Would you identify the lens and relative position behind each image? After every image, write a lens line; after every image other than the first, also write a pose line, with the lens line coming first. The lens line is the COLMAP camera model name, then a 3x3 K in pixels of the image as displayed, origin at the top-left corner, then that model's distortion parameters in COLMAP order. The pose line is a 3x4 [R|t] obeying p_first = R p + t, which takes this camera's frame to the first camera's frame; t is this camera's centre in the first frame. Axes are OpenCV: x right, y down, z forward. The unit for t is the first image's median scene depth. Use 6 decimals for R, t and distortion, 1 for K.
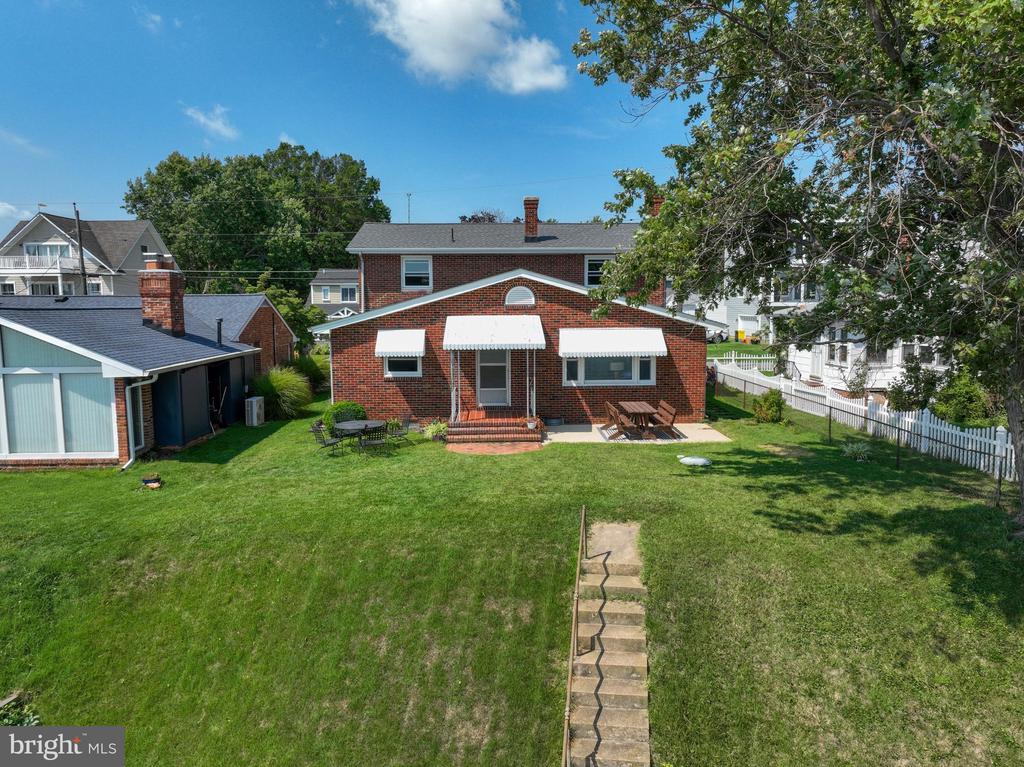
lens RADIAL K [[716.6, 0, 516.6], [0, 716.6, 382.3], [0, 0, 1]] dist [0.005002, 0.005668]
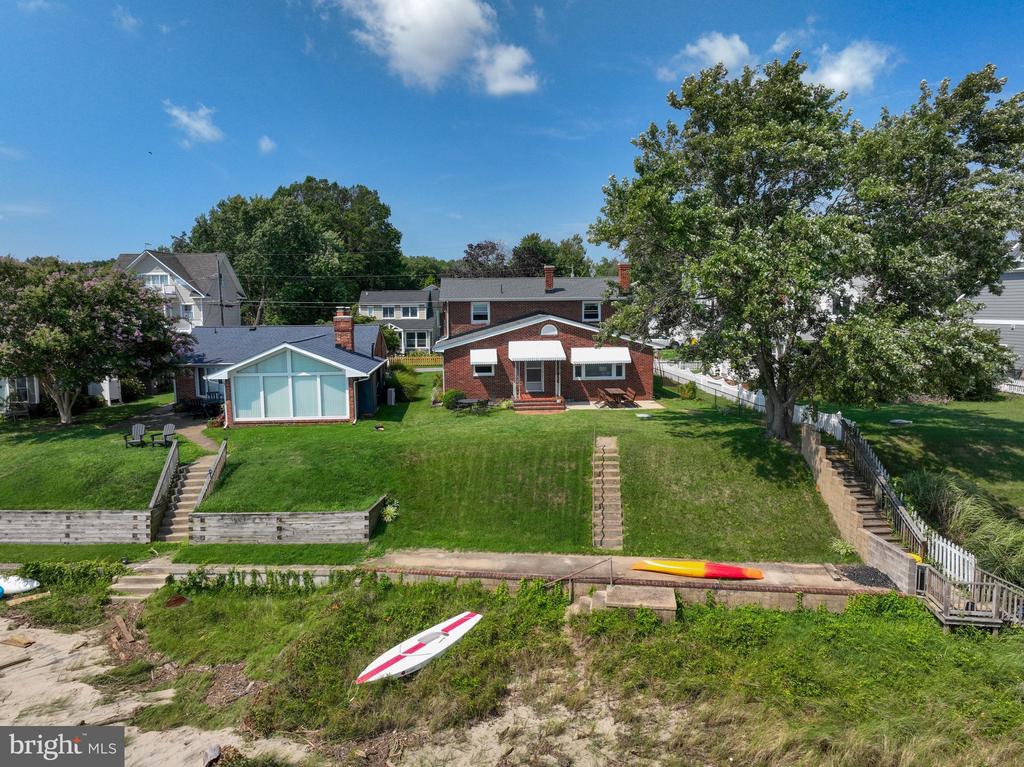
lens RADIAL K [[716.6, 0, 516.6], [0, 716.6, 382.3], [0, 0, 1]] dist [0.005002, 0.005668]
pose [[0.999413, -0.008497, 0.033203, -0.139881], [0.008471, 0.999964, 0.000926, 0.008017], [-0.033210, -0.000644, 0.999448, -0.801109]]
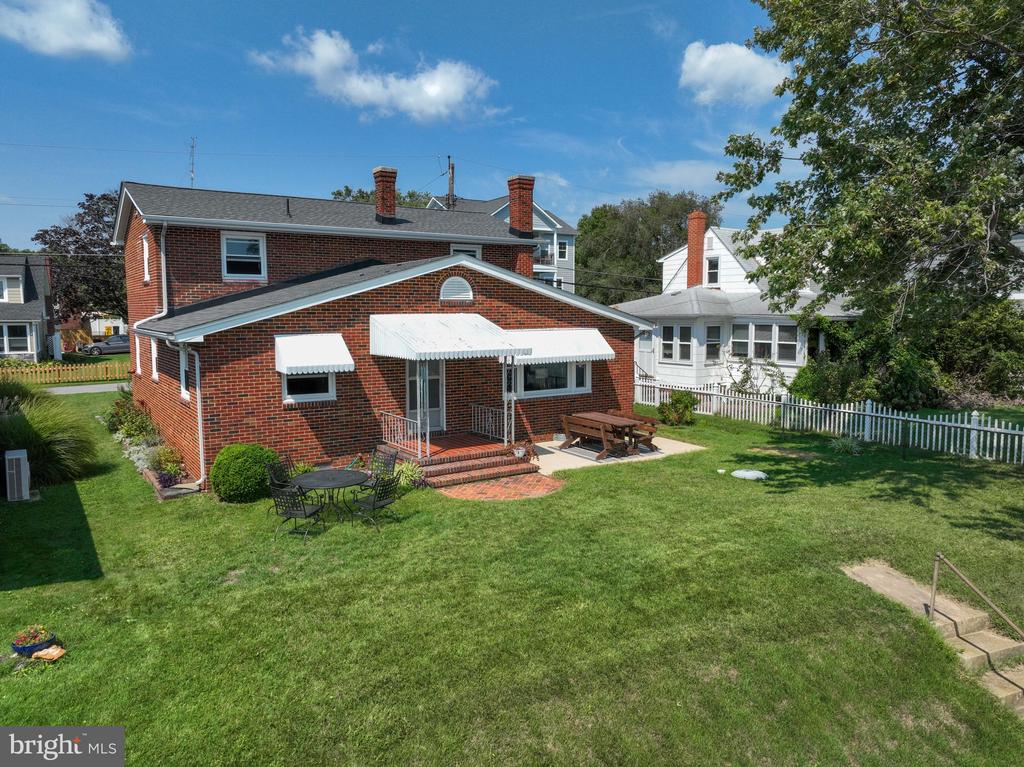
lens RADIAL K [[716.6, 0, 516.6], [0, 716.6, 382.3], [0, 0, 1]] dist [0.005002, 0.005668]
pose [[0.850237, -0.049953, 0.524024, -0.361539], [0.053701, 0.998525, 0.008055, -0.021768], [-0.523653, 0.021292, 0.851666, 0.305655]]
